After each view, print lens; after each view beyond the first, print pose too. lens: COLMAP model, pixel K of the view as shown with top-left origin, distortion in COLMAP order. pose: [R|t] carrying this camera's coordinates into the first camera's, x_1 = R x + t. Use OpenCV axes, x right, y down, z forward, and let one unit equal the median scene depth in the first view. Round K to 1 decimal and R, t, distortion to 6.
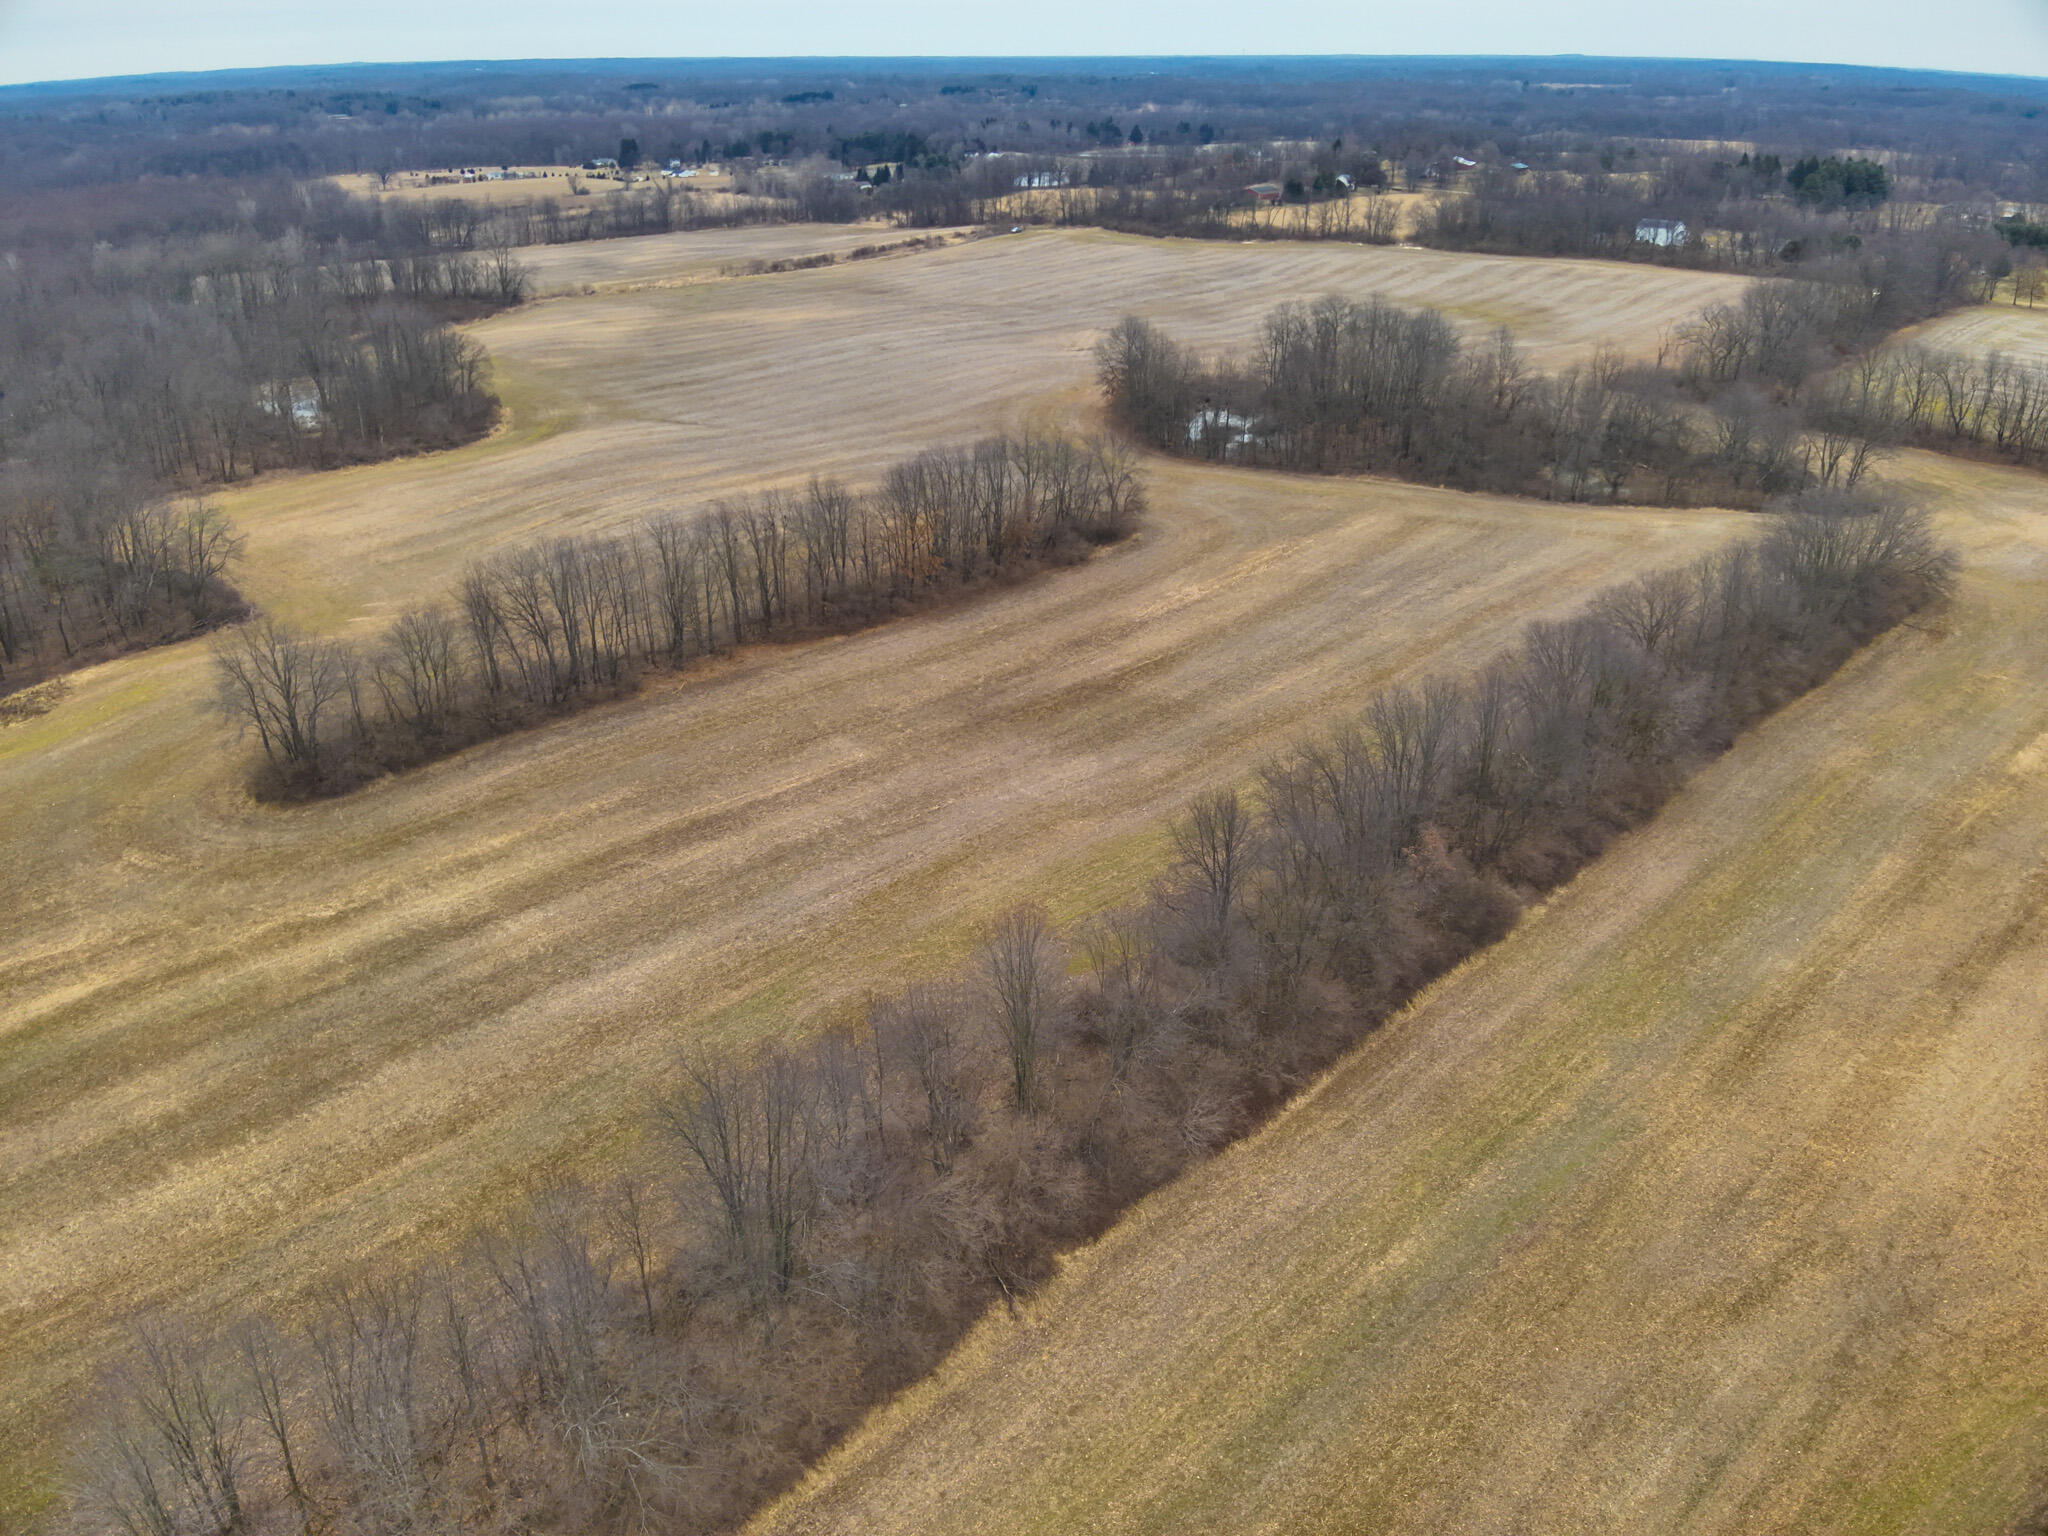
lens RADIAL K [[1453.9, 0, 1022.3], [0, 1453.9, 792.9], [0, 0, 1]] dist [0.130223, -0.231063]
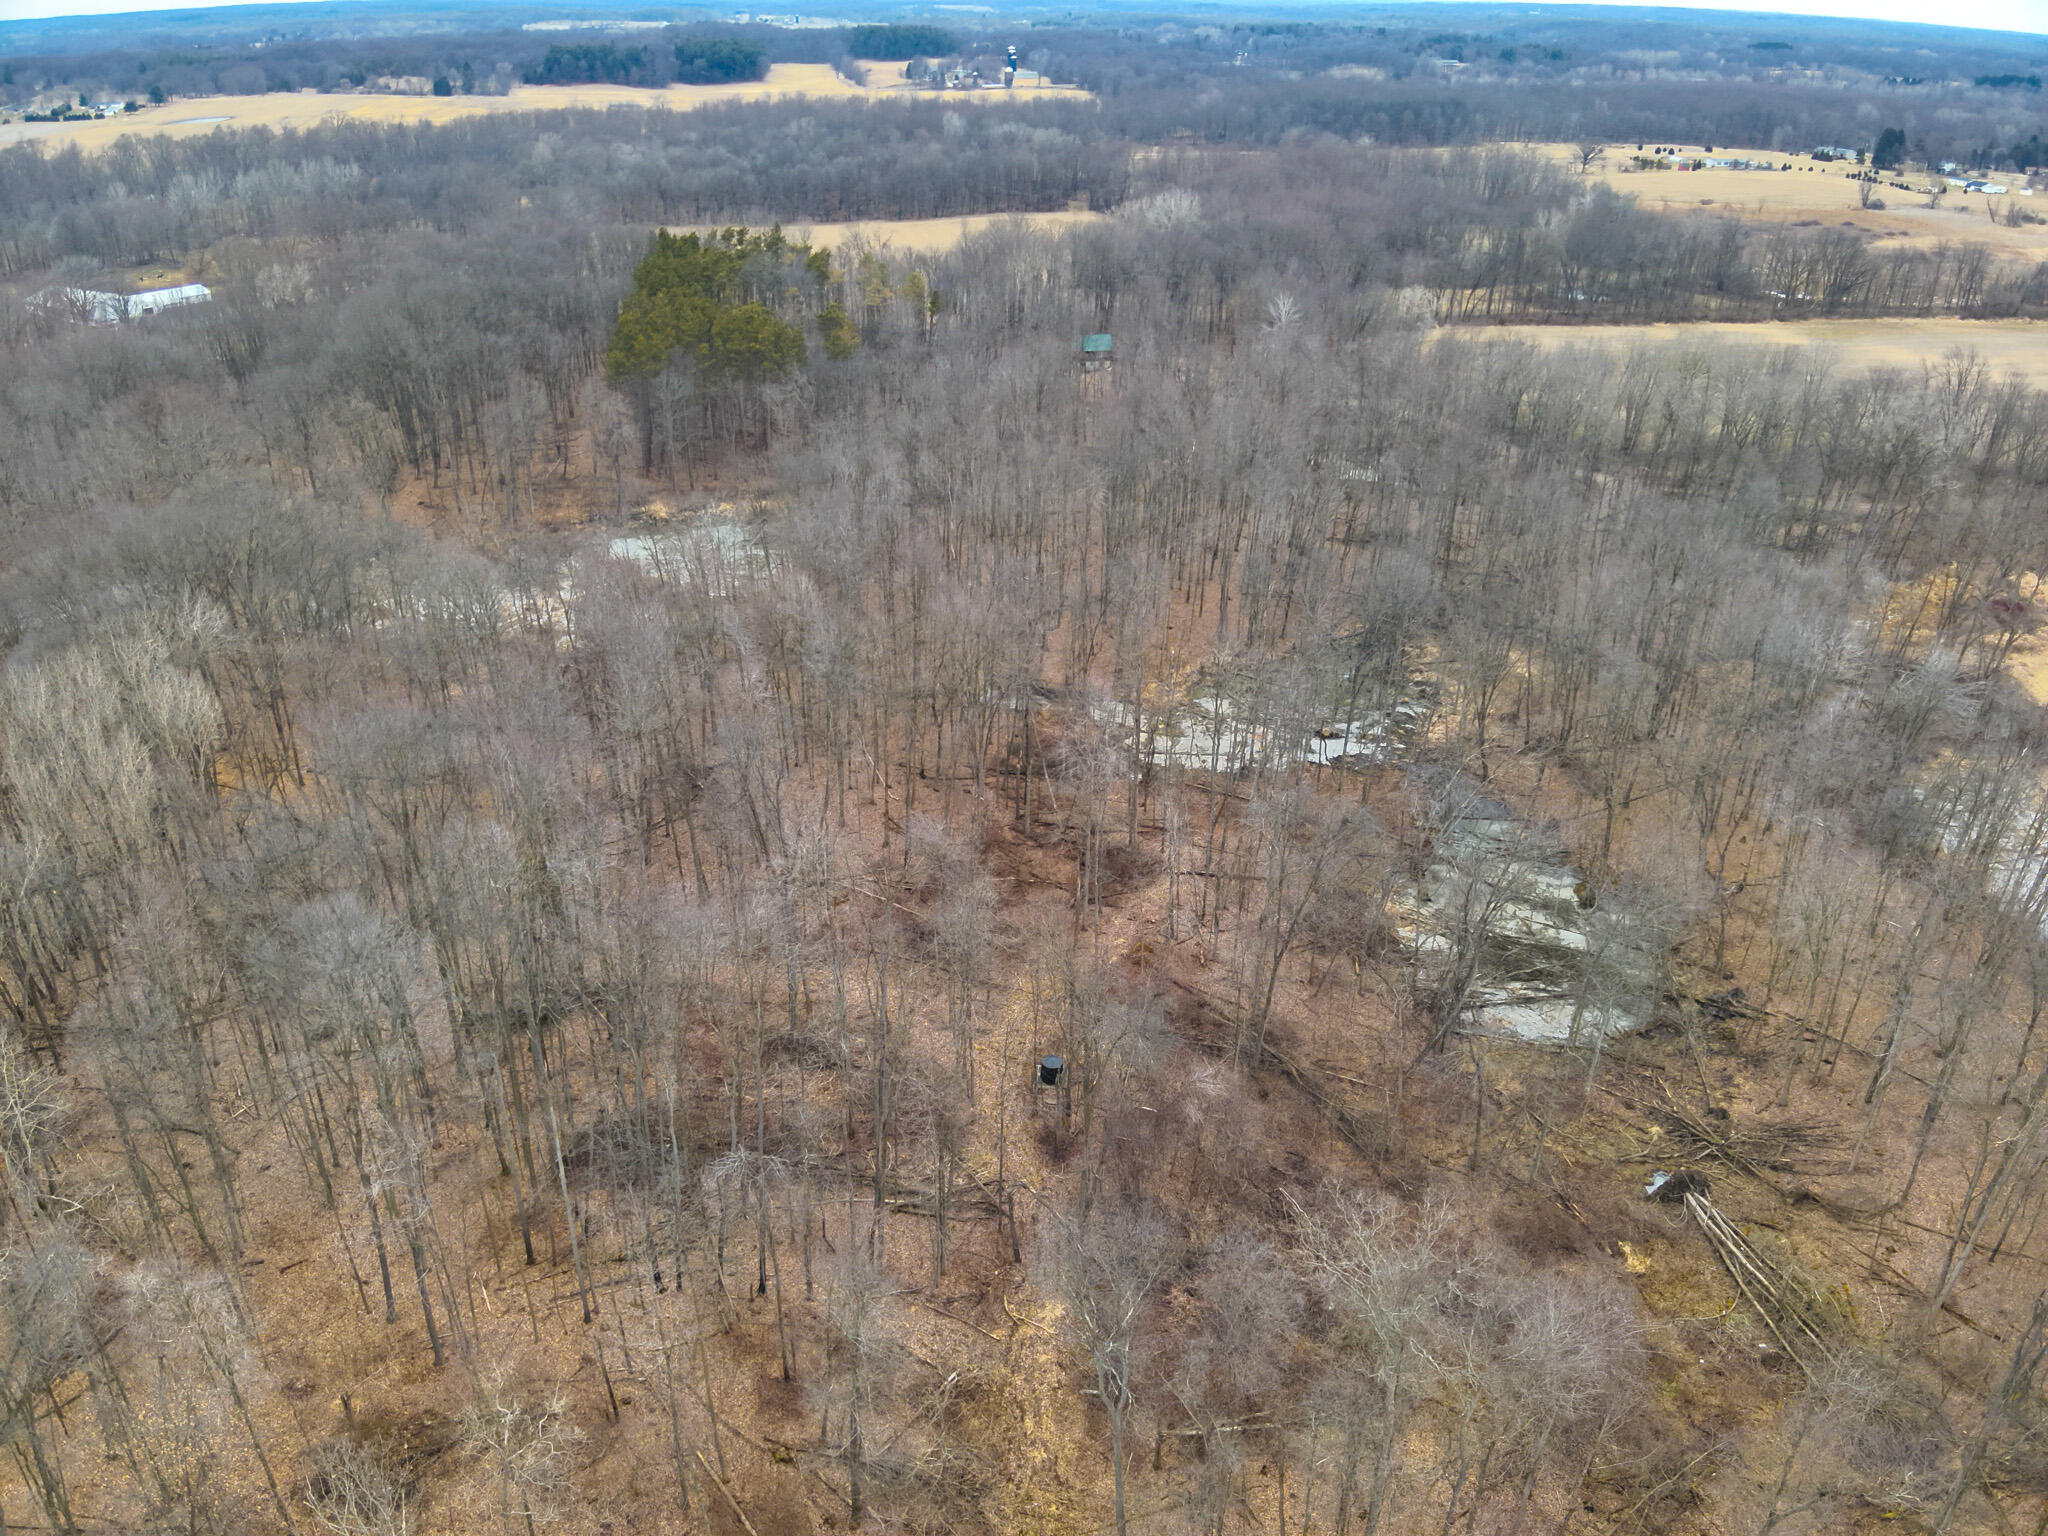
lens RADIAL K [[1483.1, 0, 1015.6], [0, 1483.1, 781.7], [0, 0, 1]] dist [0.101844, -0.196700]
pose [[0.826723, 0.263644, -0.497013, -1.237969], [-0.253680, 0.963188, 0.088963, -0.593730], [0.502171, 0.052535, 0.863171, 1.166890]]
